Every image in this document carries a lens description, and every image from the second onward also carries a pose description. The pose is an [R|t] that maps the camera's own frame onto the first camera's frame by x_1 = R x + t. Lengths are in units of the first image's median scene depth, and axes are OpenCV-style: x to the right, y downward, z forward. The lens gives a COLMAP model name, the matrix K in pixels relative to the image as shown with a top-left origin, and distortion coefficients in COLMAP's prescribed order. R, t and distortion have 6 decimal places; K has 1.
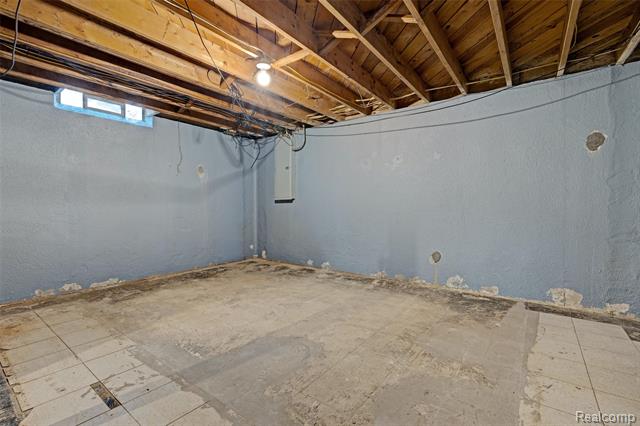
lens RADIAL K [[289.1, 0, 321.8], [0, 289.1, 211.5], [0, 0, 1]] dist [-0.001984, -0.000263]
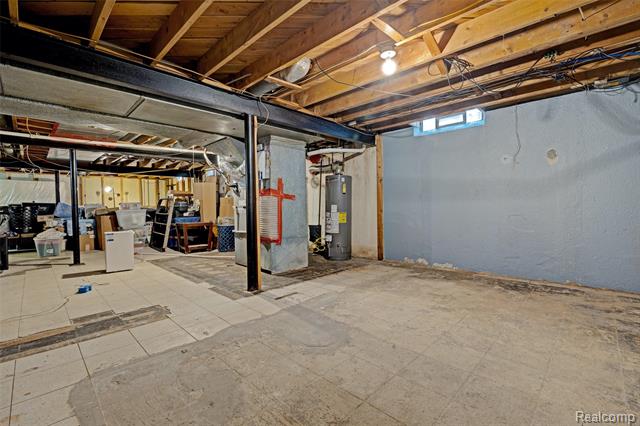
lens RADIAL K [[289.1, 0, 321.8], [0, 289.1, 211.5], [0, 0, 1]] dist [-0.001984, -0.000263]
pose [[-0.129548, 0.023400, -0.991297, 0.586361], [-0.002962, 0.999708, 0.023986, -0.013039], [0.991569, 0.006043, -0.129440, 0.698353]]
